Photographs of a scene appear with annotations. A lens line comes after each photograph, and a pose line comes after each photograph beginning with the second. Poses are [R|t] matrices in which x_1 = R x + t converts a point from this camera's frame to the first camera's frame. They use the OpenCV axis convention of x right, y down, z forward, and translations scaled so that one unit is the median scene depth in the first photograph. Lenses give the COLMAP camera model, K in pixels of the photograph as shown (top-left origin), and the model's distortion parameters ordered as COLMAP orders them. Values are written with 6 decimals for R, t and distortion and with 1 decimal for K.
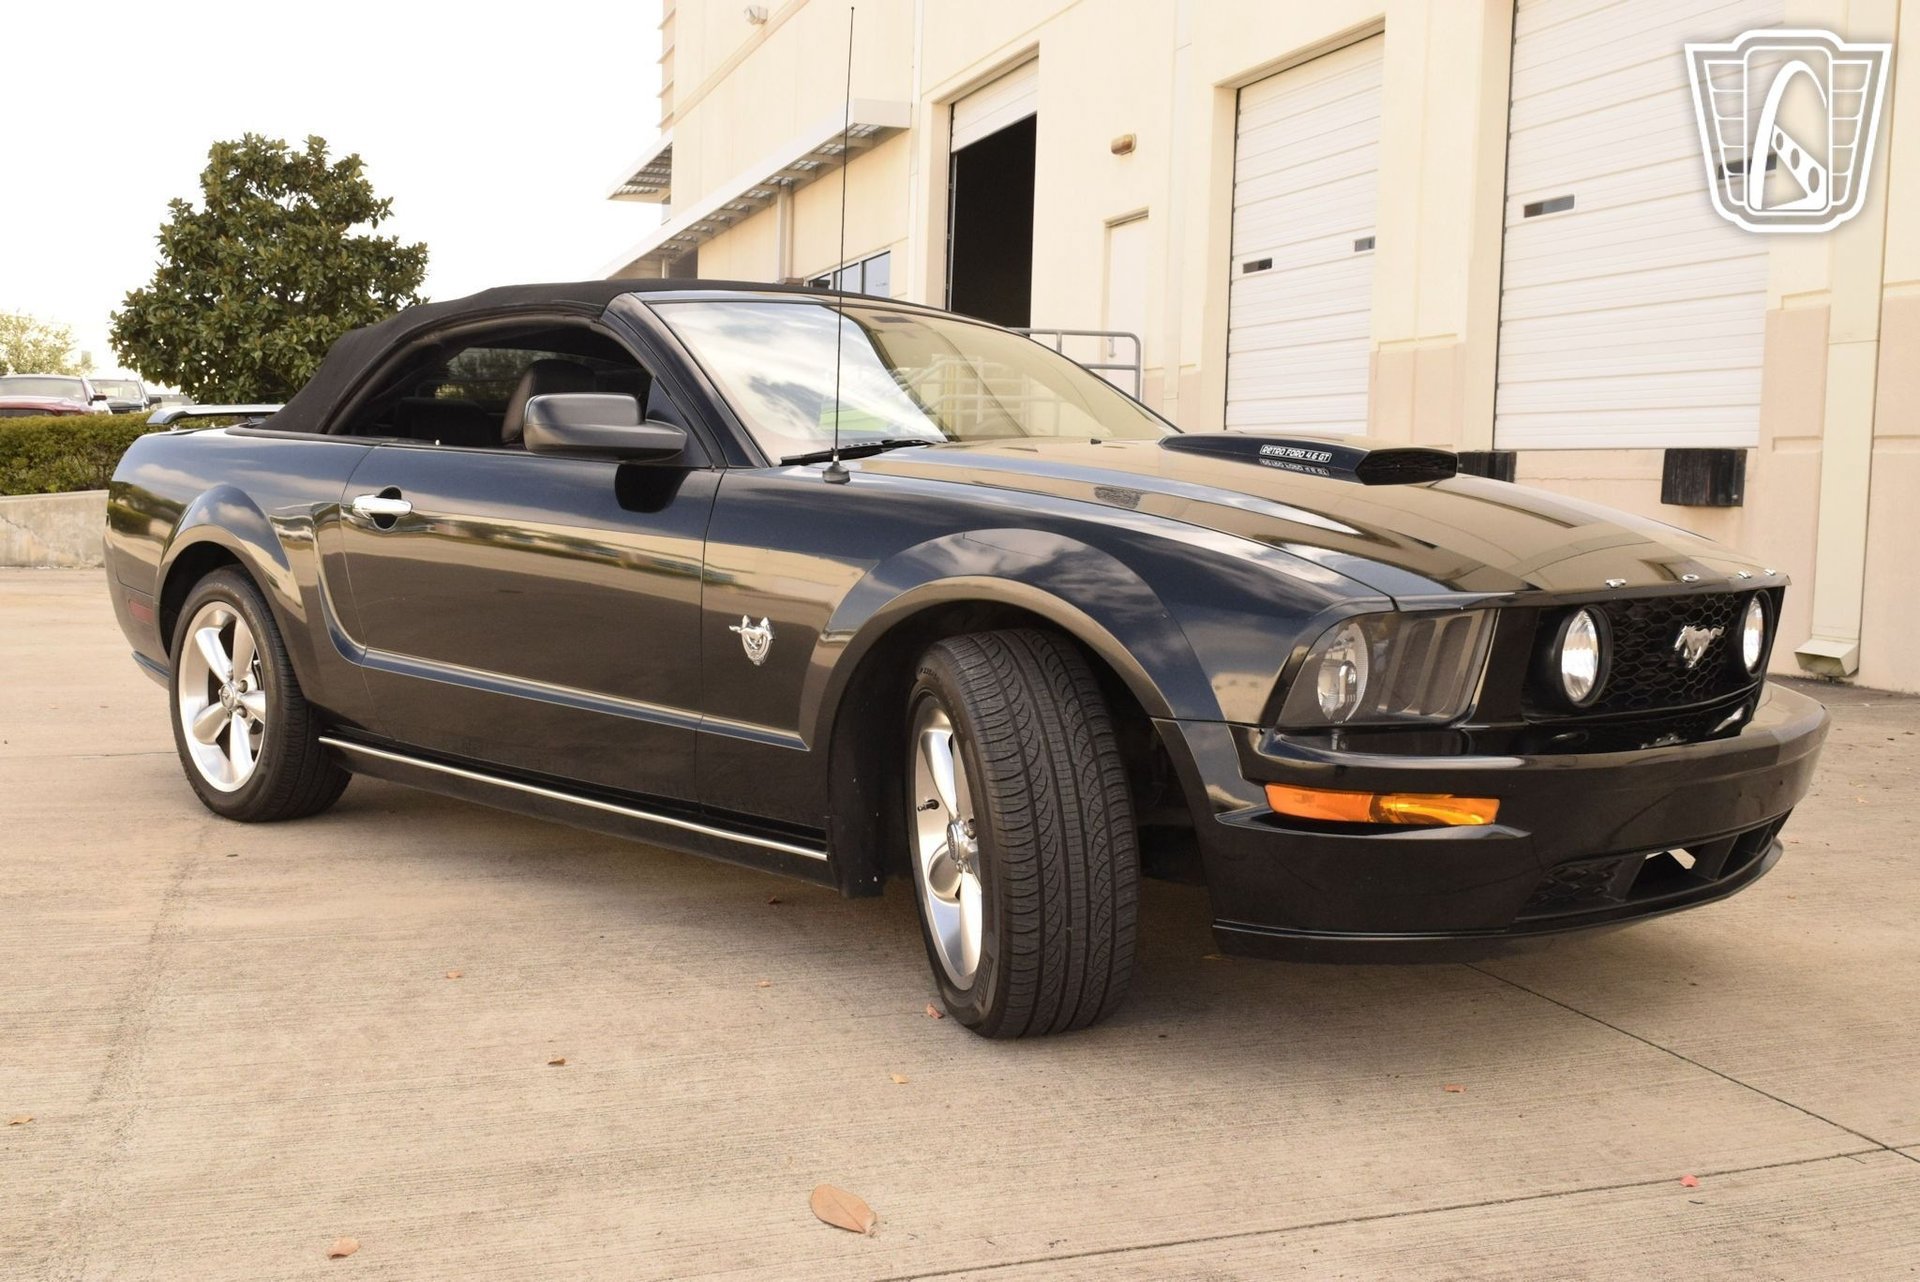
lens RADIAL K [[1902.1, 0, 967.8], [0, 1902.1, 651.7], [0, 0, 1]] dist [-0.022945, 0.000000]
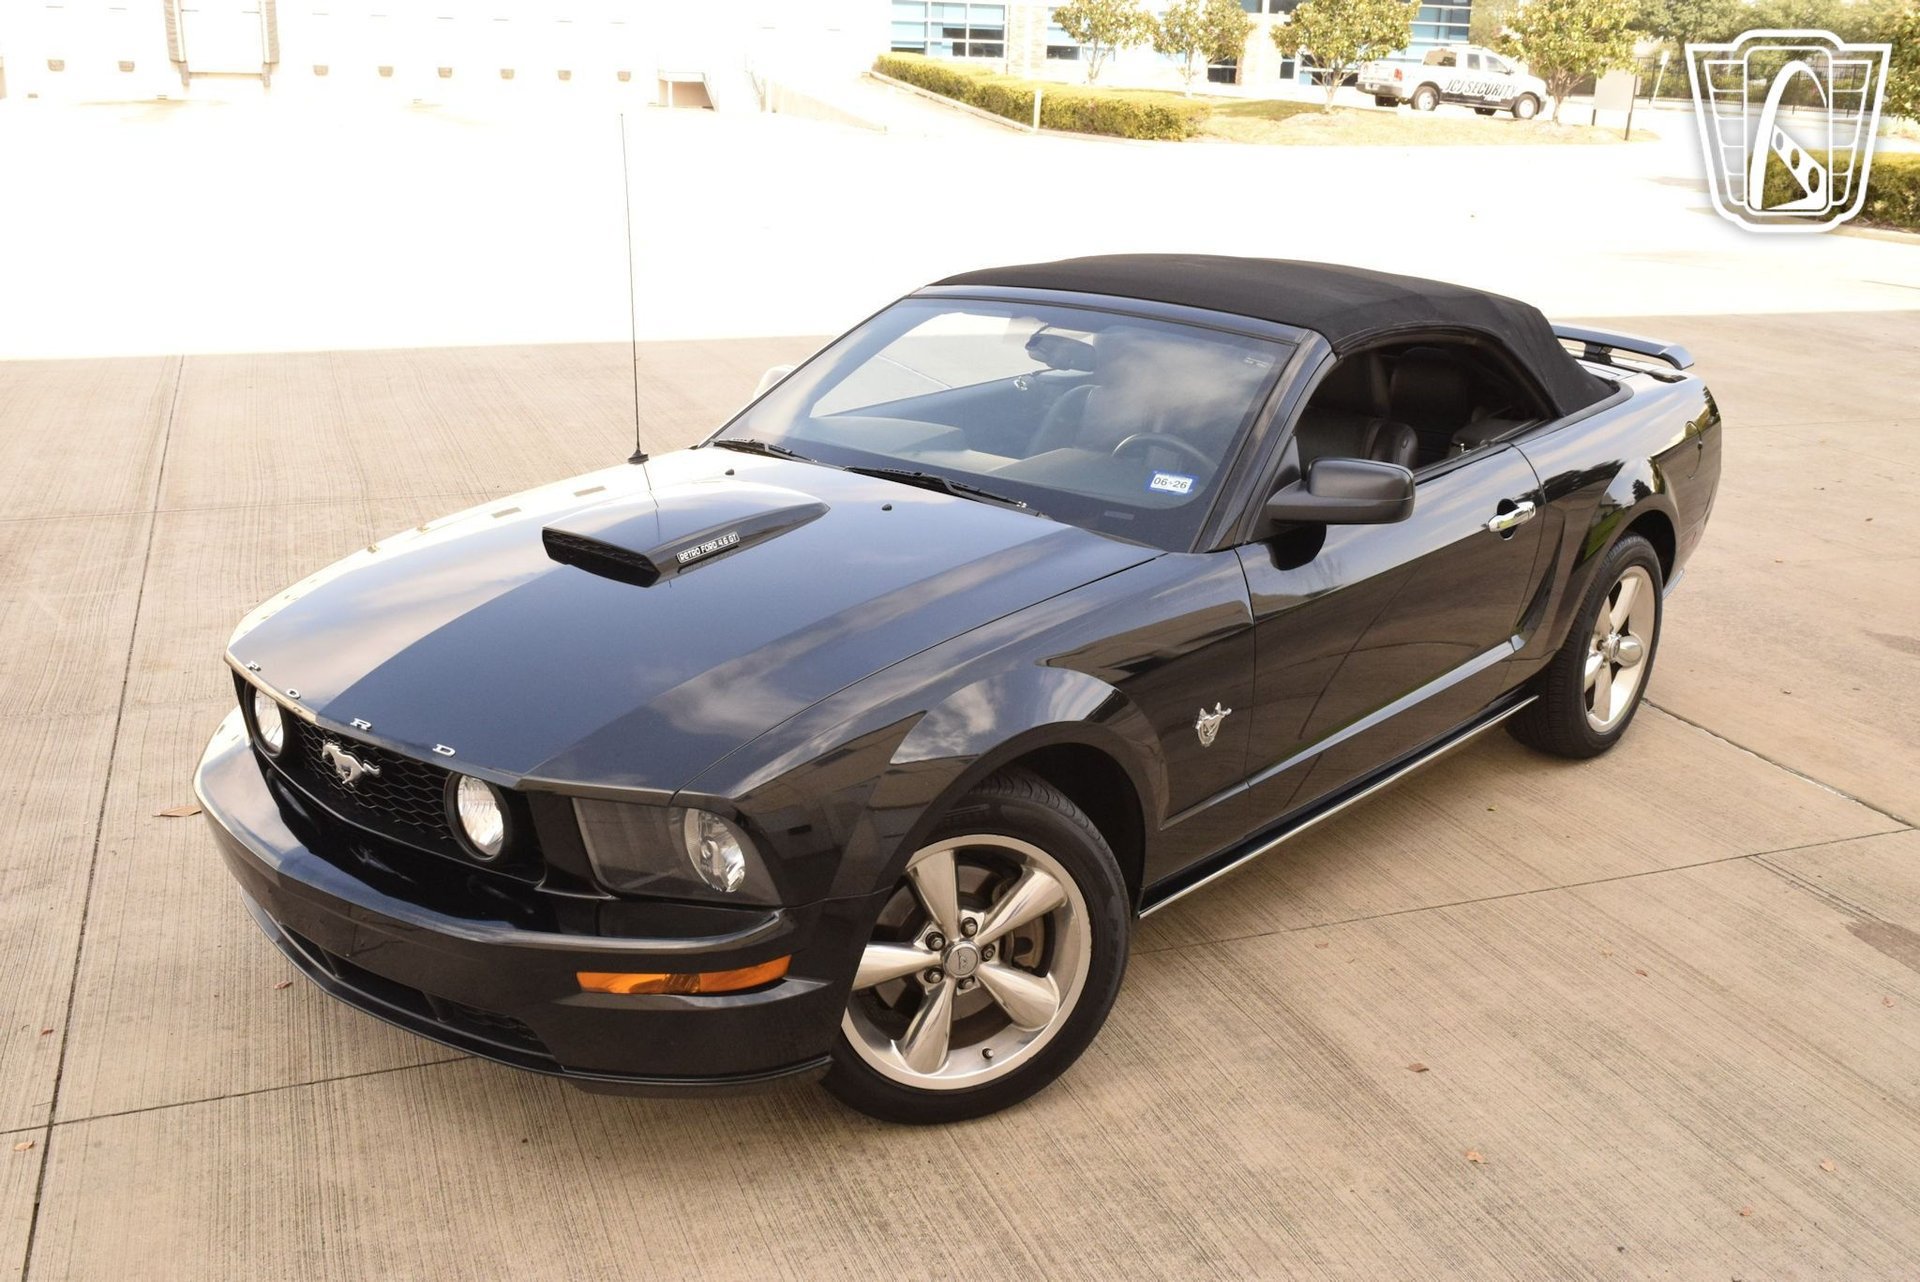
lens RADIAL K [[1803.0, 0, 971.4], [0, 1803.0, 641.6], [0, 0, 1]] dist [-0.029198, 0.000000]
pose [[0.032900, 0.278162, -0.959971, 0.981000], [-0.113591, 0.955308, 0.272918, -0.280125], [0.992983, 0.100065, 0.063026, 0.938572]]
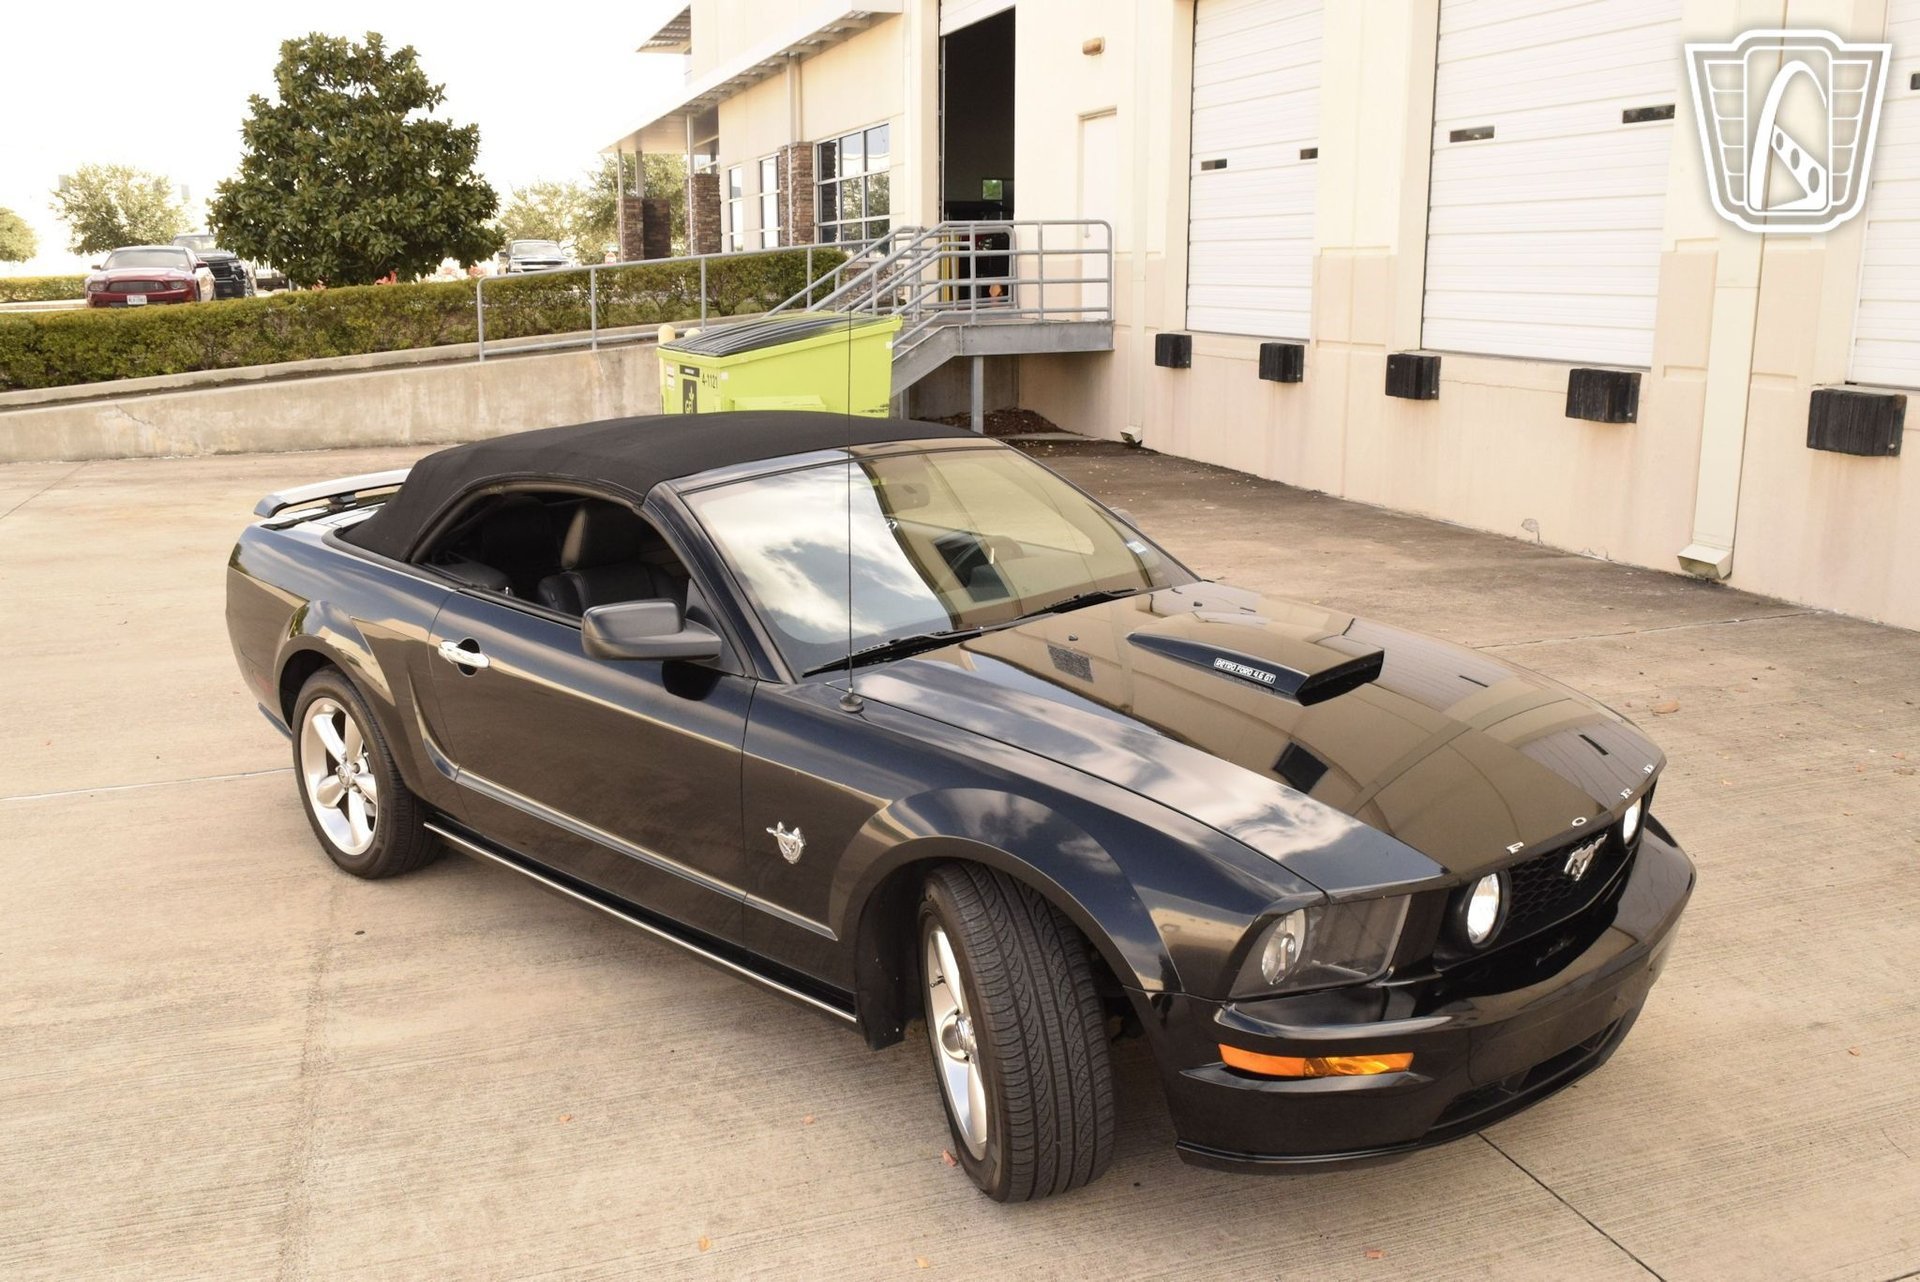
lens RADIAL K [[1630.2, 0, 965.6], [0, 1630.2, 647.6], [0, 0, 1]] dist [-0.030691, 0.005202]
pose [[0.999589, -0.028237, -0.005007, 0.005441], [0.028658, 0.989980, 0.138267, -0.211177], [0.001053, -0.138353, 0.990382, 0.009594]]
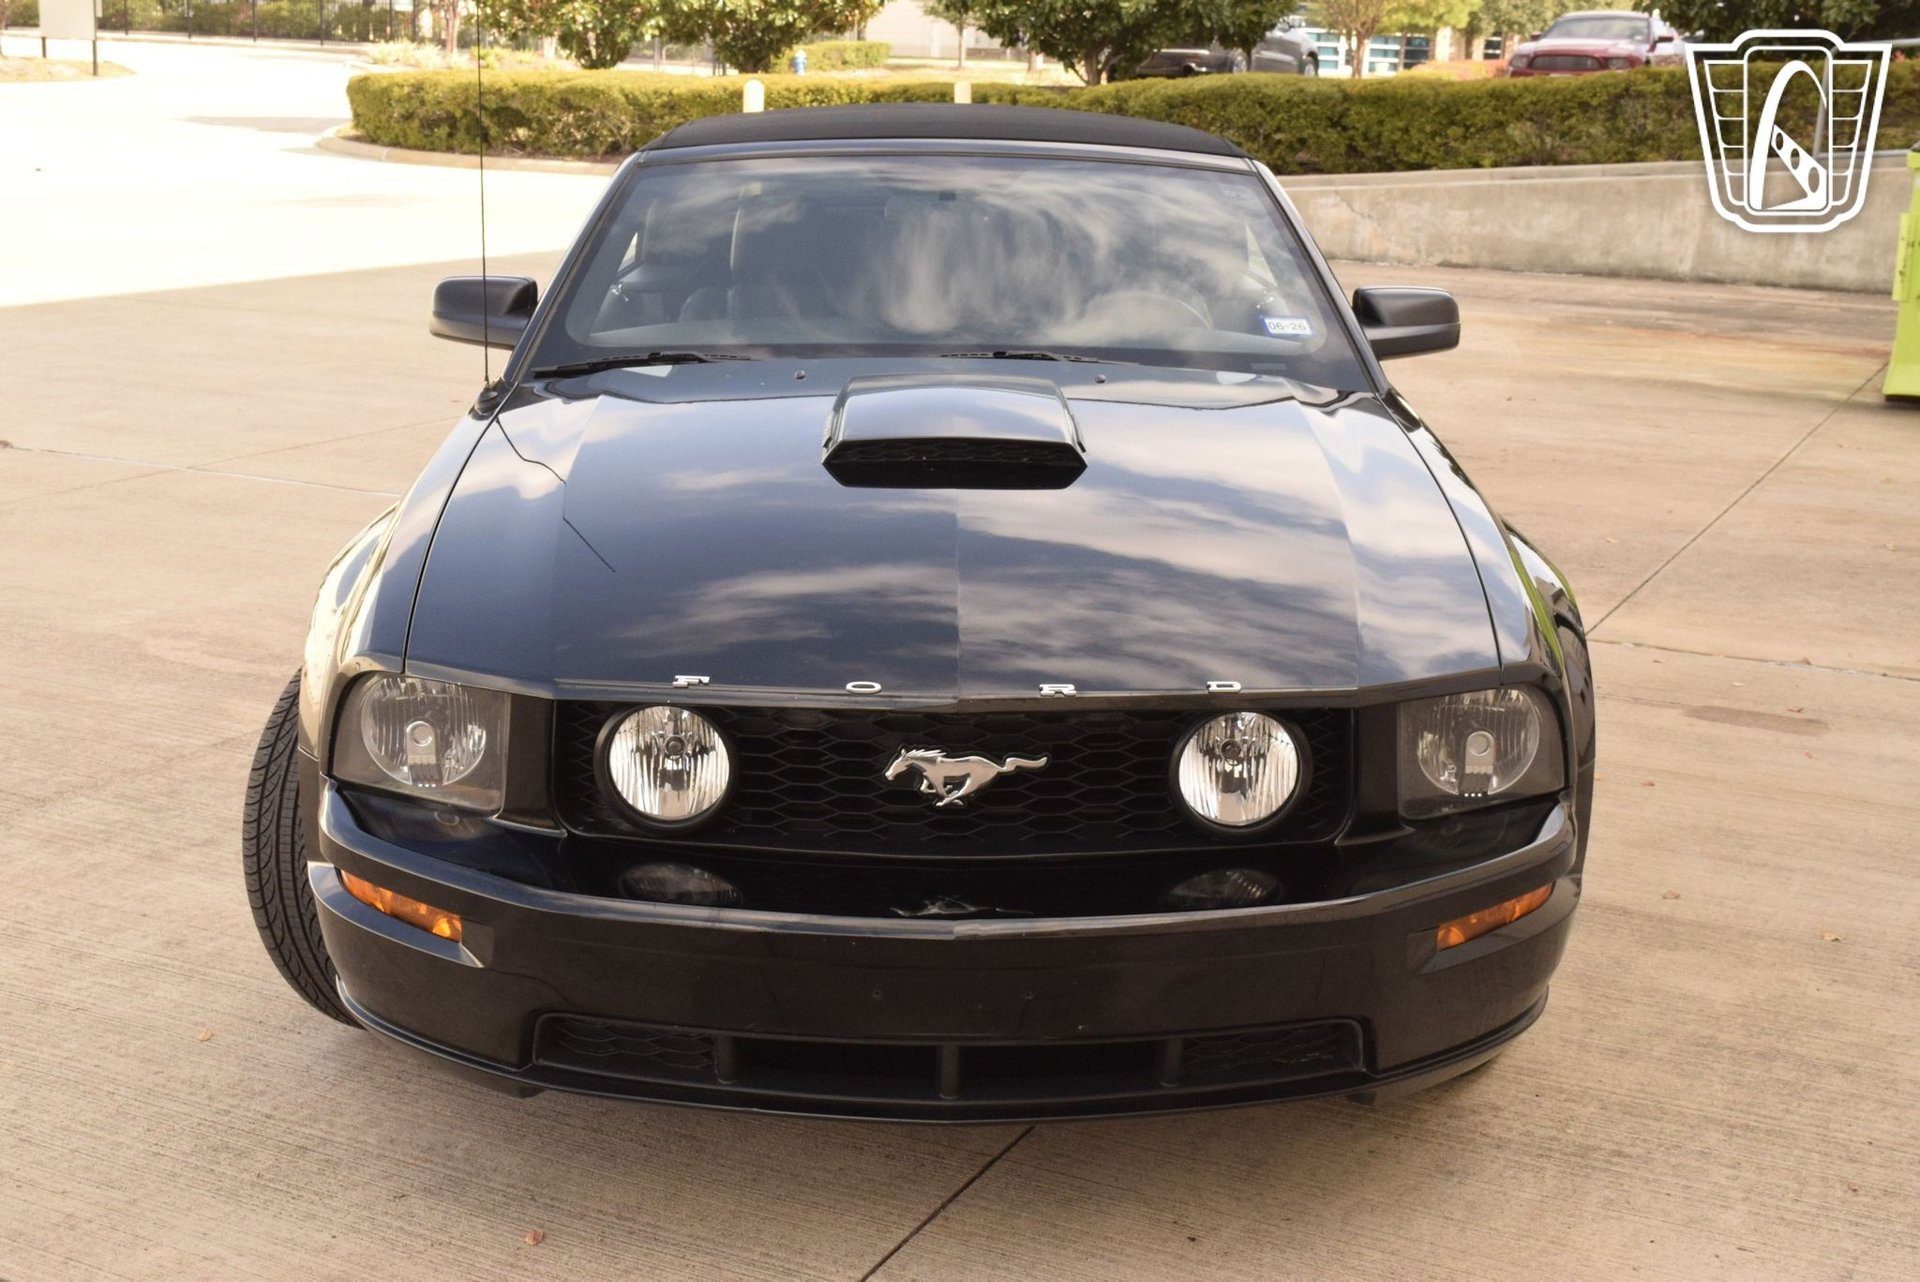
lens RADIAL K [[2370.8, 0, 986.6], [0, 2370.8, 609.7], [0, 0, 1]] dist [-0.030833, 0.000000]
pose [[0.702329, 0.157513, -0.694207, 0.739226], [-0.073506, 0.986046, 0.149364, -0.147400], [0.708047, -0.053874, 0.704107, 0.282547]]
